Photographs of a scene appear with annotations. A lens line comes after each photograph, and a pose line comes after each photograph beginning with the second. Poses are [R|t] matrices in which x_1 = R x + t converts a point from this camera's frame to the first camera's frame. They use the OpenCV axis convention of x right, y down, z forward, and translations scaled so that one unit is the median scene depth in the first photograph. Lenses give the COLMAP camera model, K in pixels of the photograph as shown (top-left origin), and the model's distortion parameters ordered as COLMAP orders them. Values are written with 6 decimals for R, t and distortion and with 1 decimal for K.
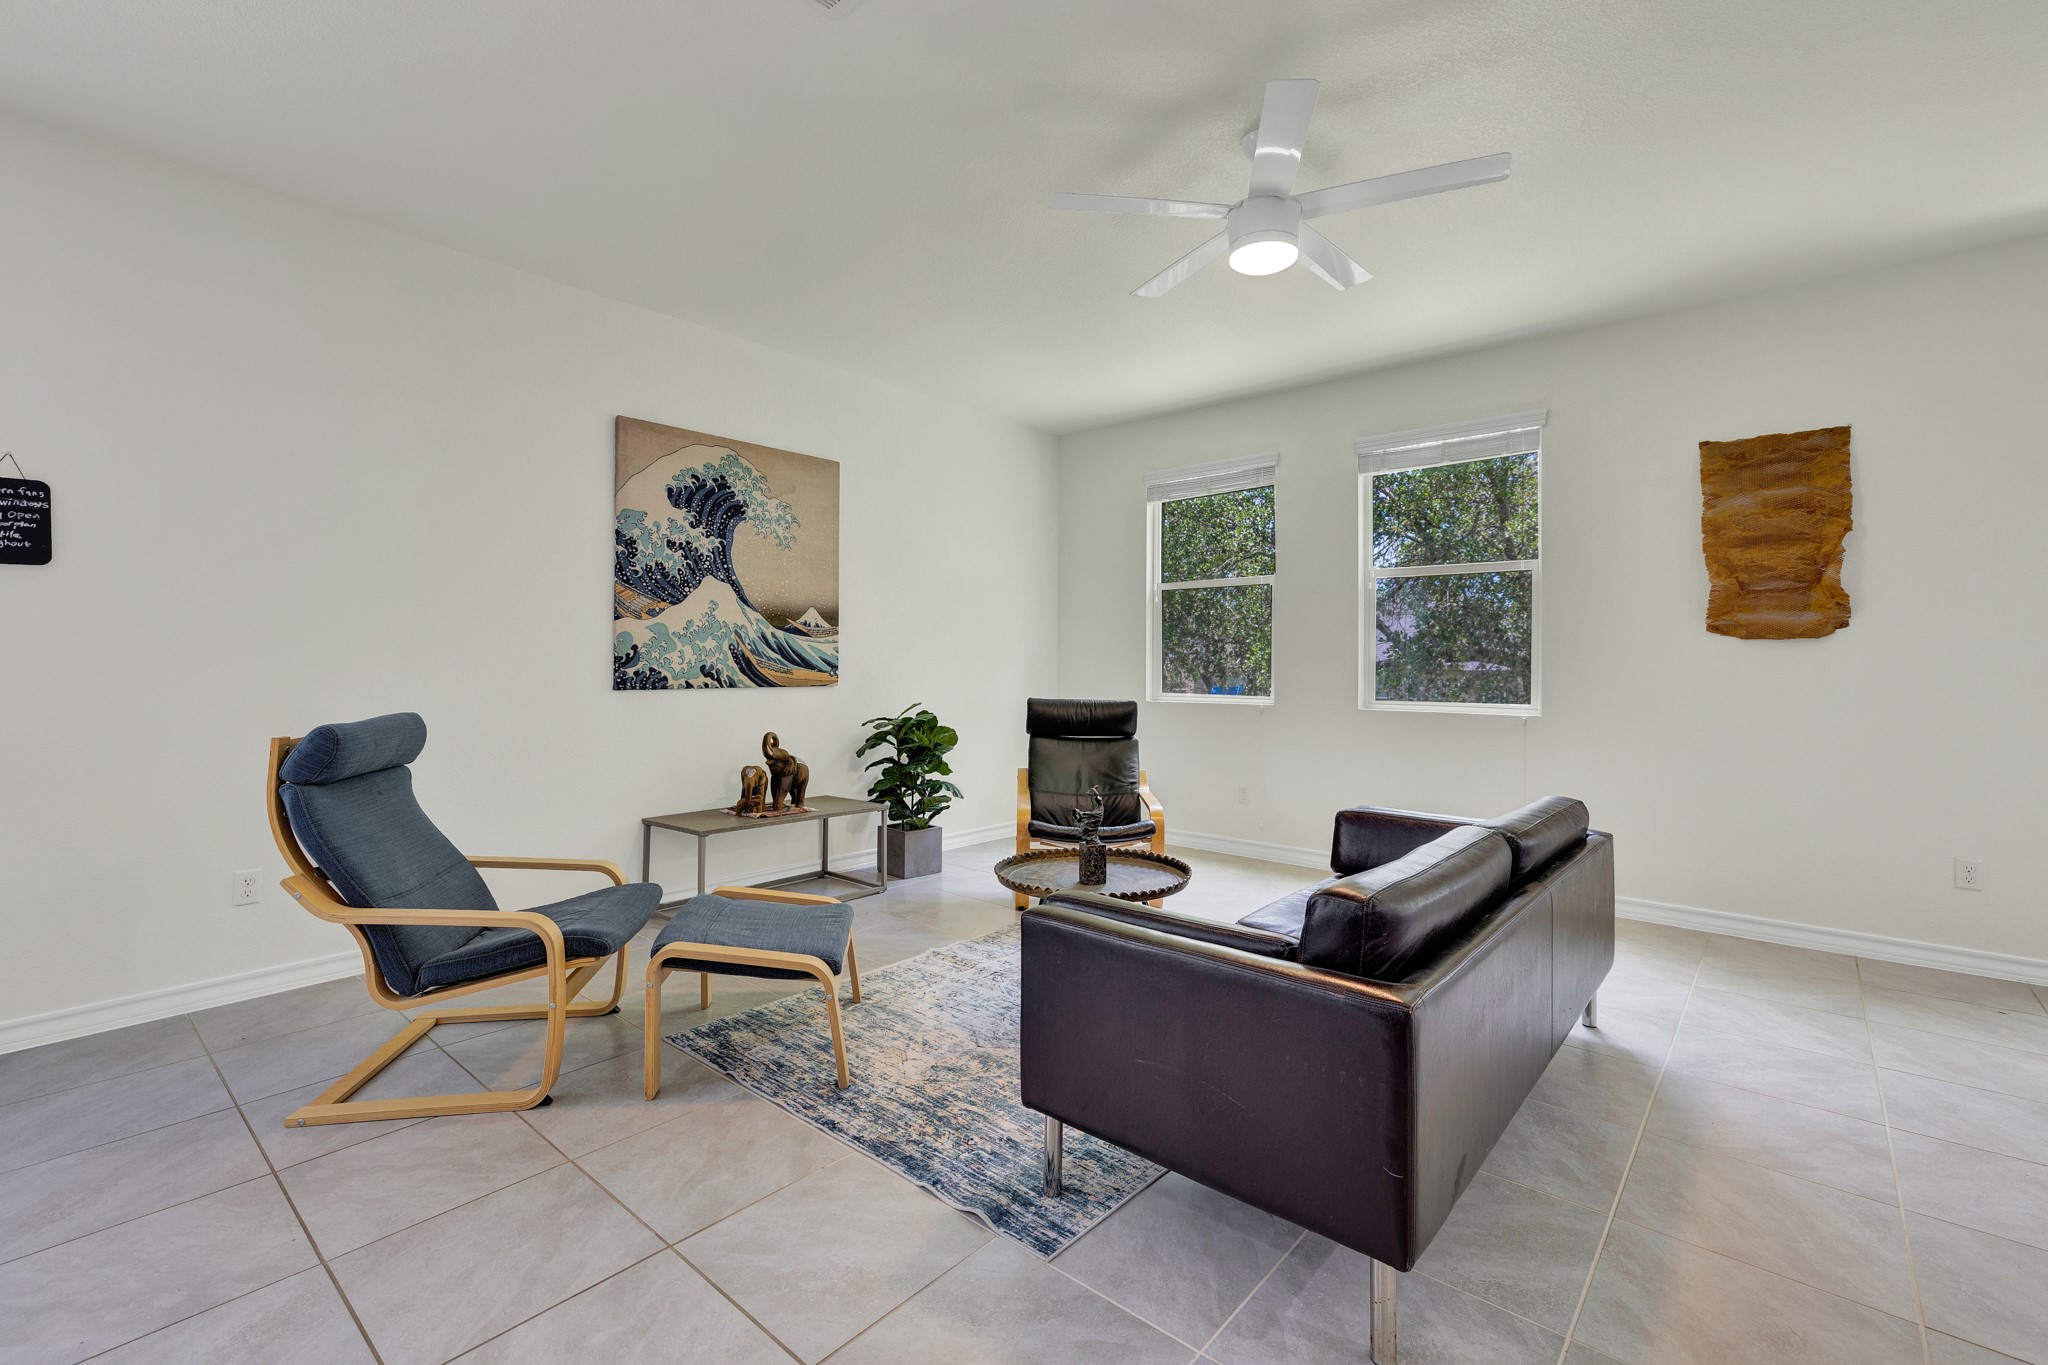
lens RADIAL K [[893.7, 0, 1024.9], [0, 893.7, 660.8], [0, 0, 1]] dist [0.001240, 0.000098]
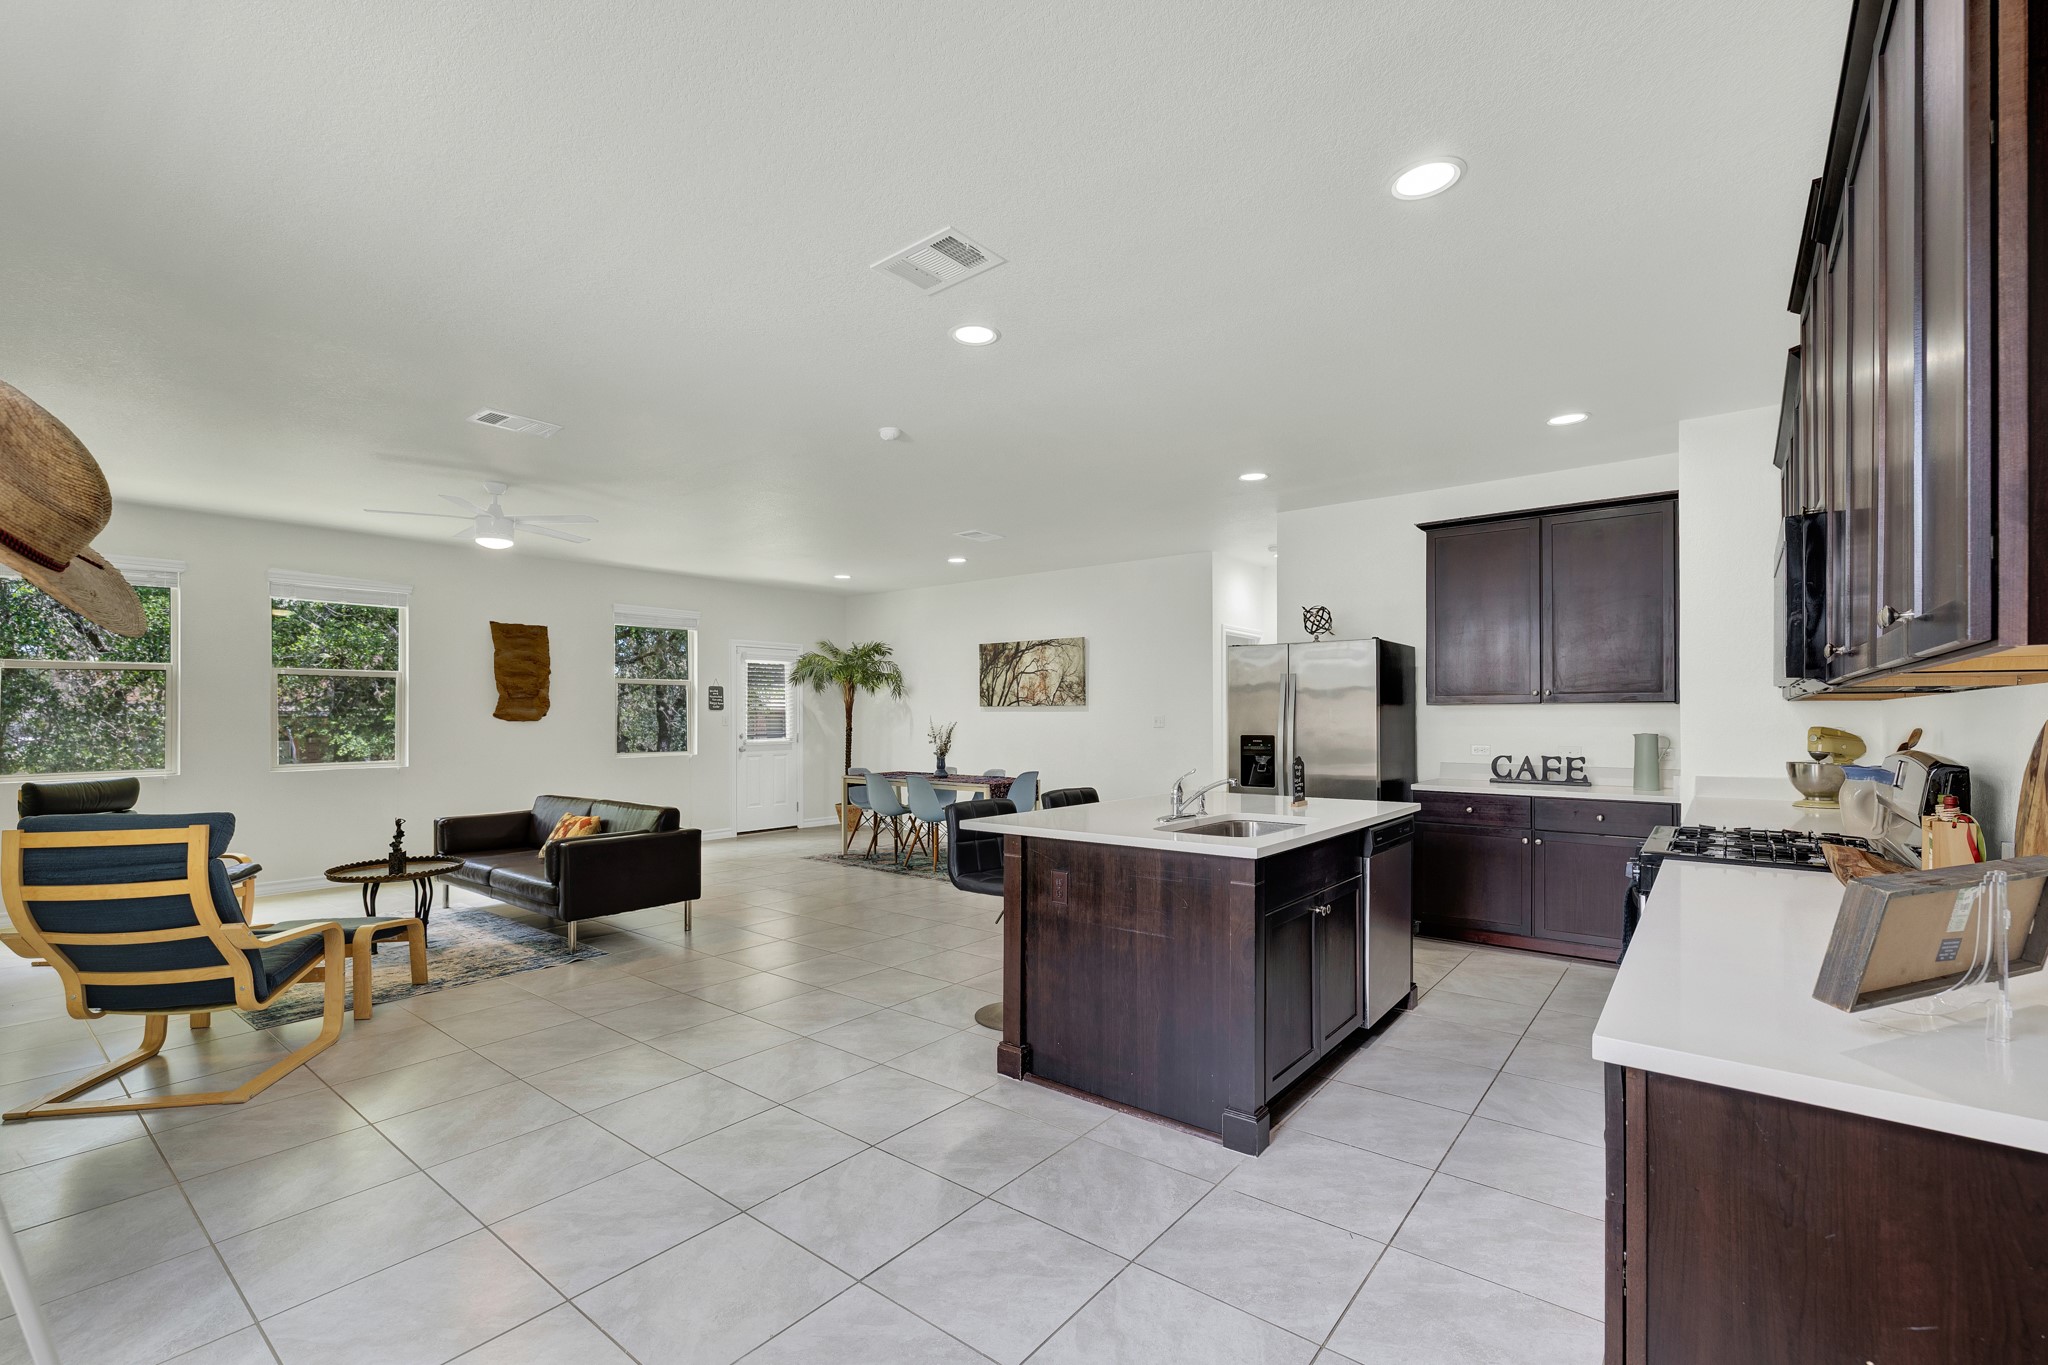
lens RADIAL K [[893.7, 0, 1010.4], [0, 893.7, 710.3], [0, 0, 1]] dist [0.001240, 0.000098]
pose [[-0.037021, -0.000473, 0.999314, -1.327839], [0.014861, 0.999889, 0.001024, -0.036095], [-0.999204, 0.014889, -0.037010, -0.073898]]
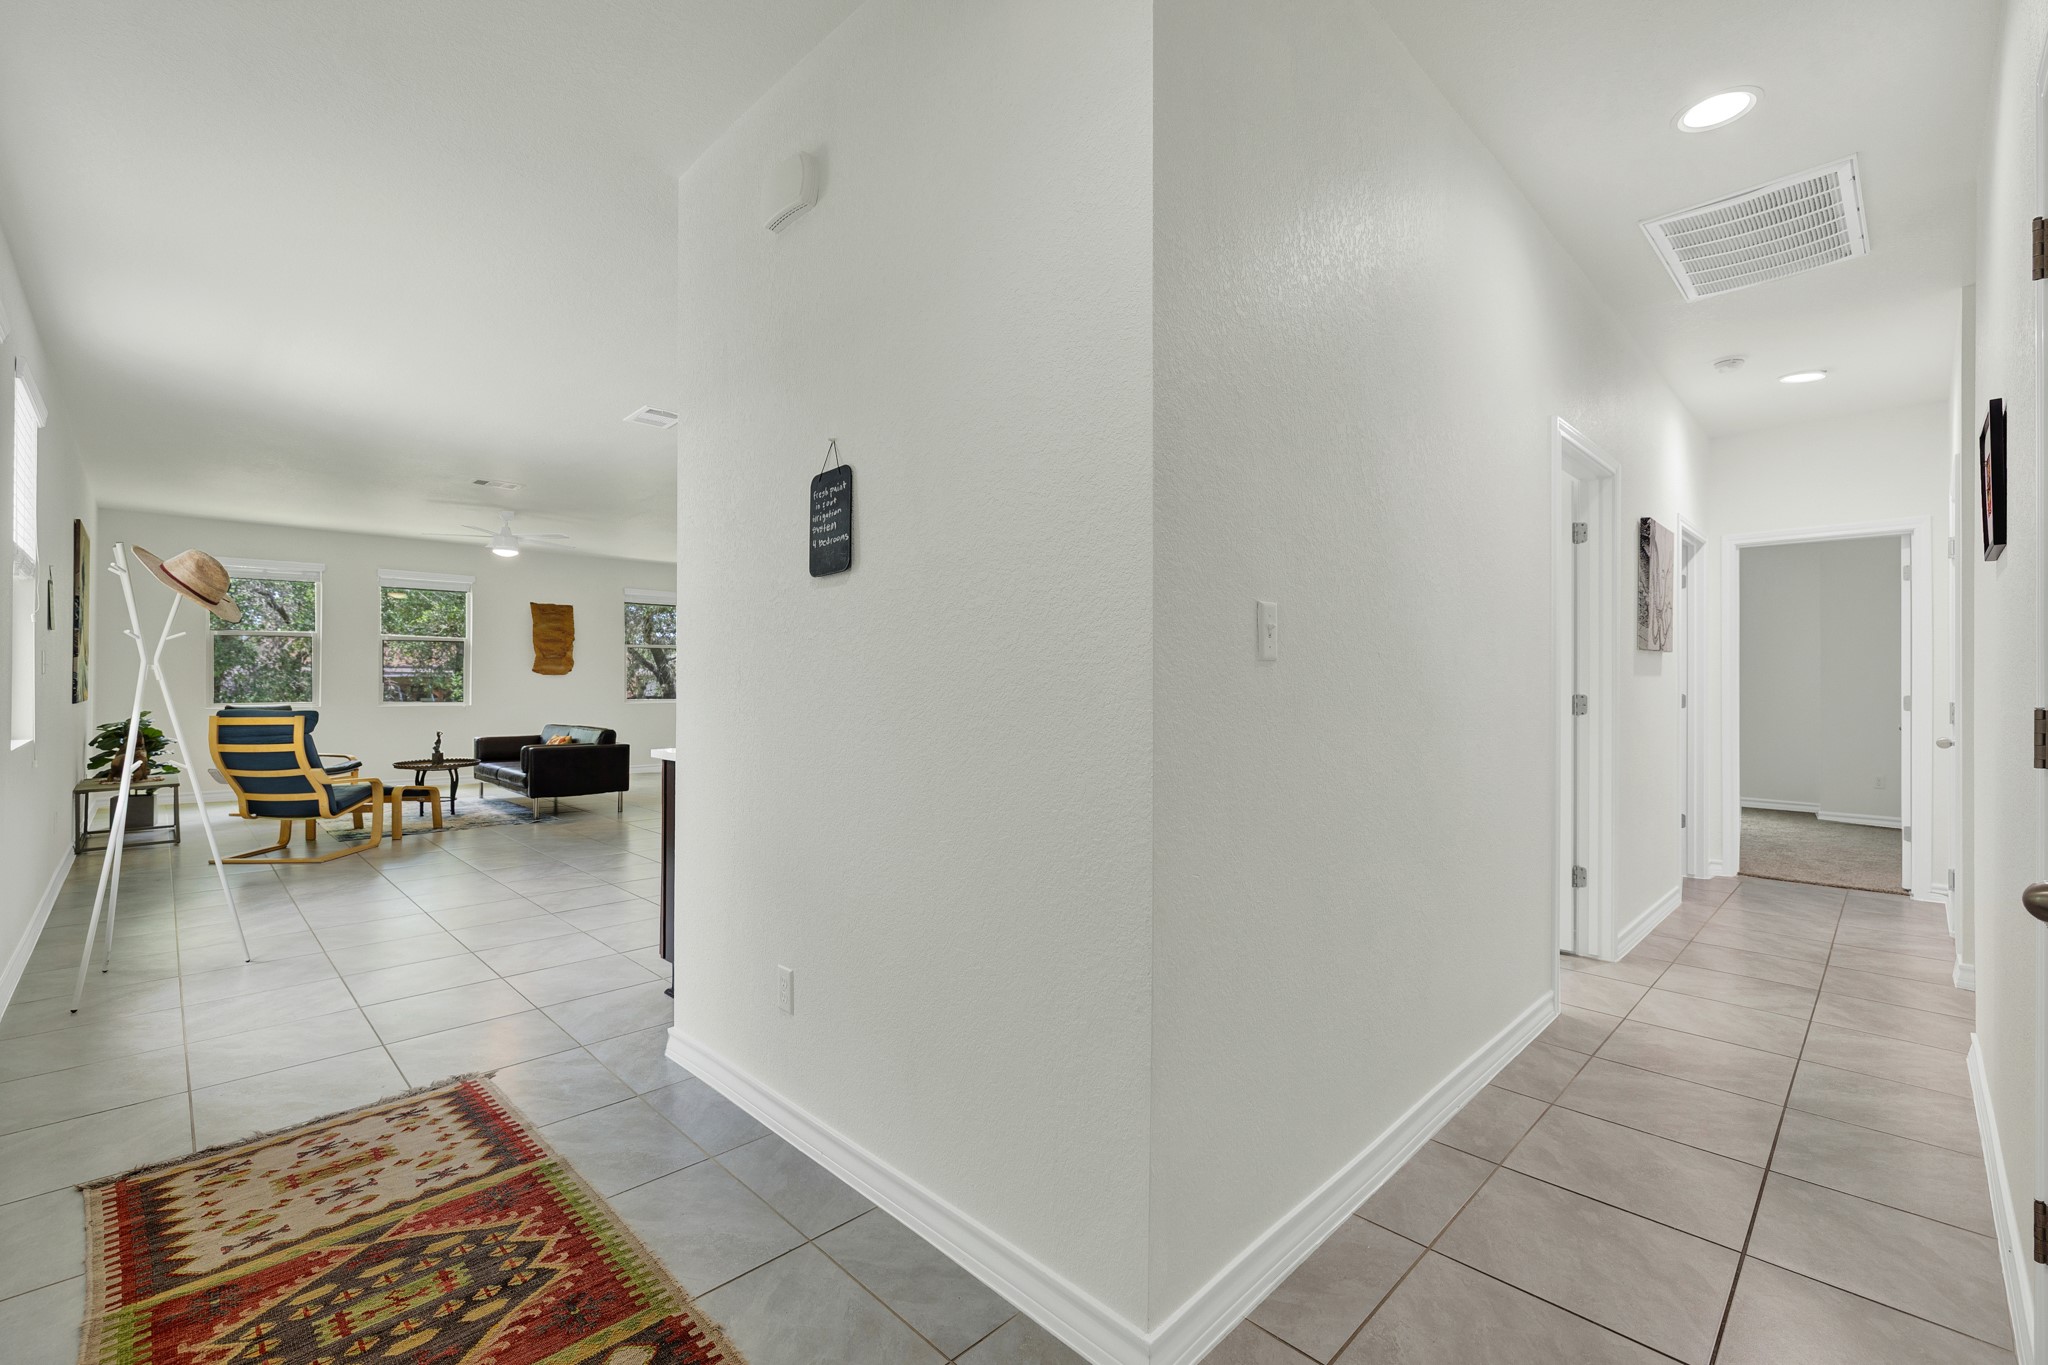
lens RADIAL K [[893.7, 0, 1023.1], [0, 893.7, 683.5], [0, 0, 1]] dist [0.001240, 0.000098]
pose [[0.078882, -0.005259, 0.996870, -1.951094], [0.008560, 0.999953, 0.004598, 0.002910], [-0.996847, 0.008170, 0.078924, -0.753522]]
